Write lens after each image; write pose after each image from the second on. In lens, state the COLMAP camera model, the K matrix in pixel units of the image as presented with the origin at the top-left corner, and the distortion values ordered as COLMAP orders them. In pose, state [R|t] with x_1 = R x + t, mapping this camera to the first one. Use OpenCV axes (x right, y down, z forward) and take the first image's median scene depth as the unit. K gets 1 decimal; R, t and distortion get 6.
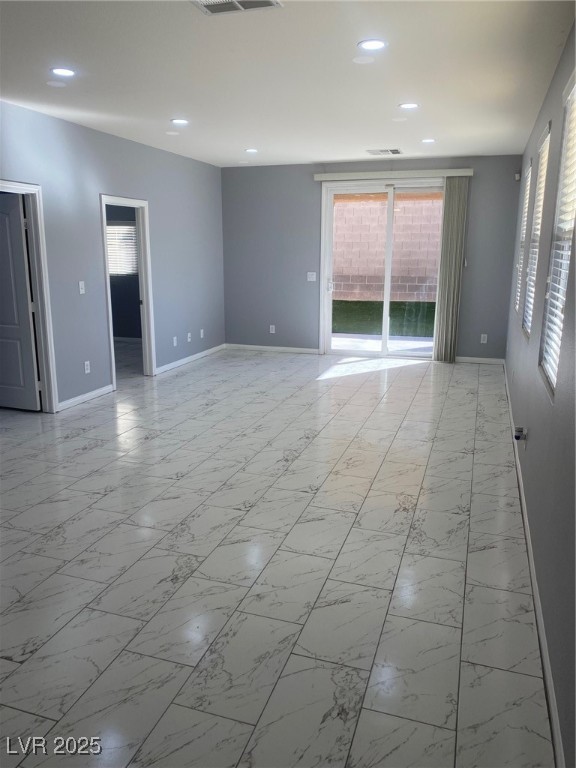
lens RADIAL K [[590.2, 0, 292.3], [0, 590.2, 380.6], [0, 0, 1]] dist [0.065633, -0.072578]
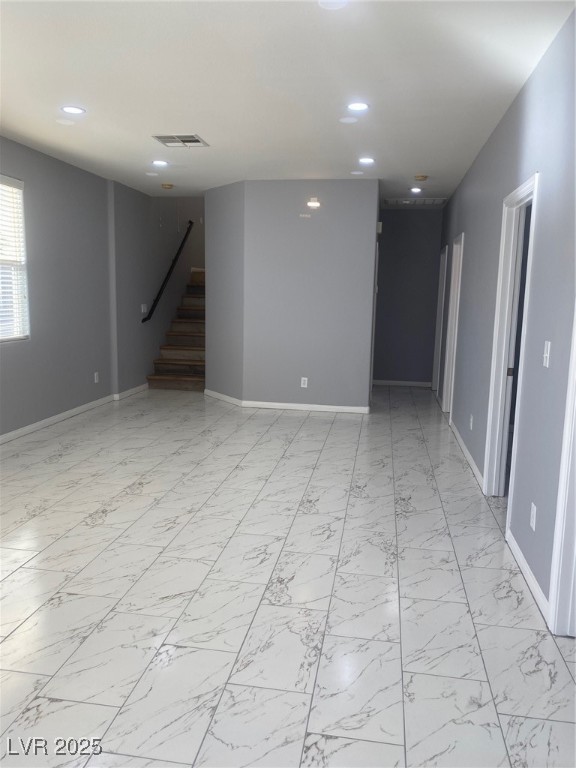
lens RADIAL K [[590.2, 0, 292.3], [0, 590.2, 380.6], [0, 0, 1]] dist [0.065633, -0.072578]
pose [[-0.987389, -0.009341, -0.158038, -0.096733], [-0.065739, 0.932318, 0.355614, -0.374316], [0.144020, 0.361518, -0.921175, 1.811312]]
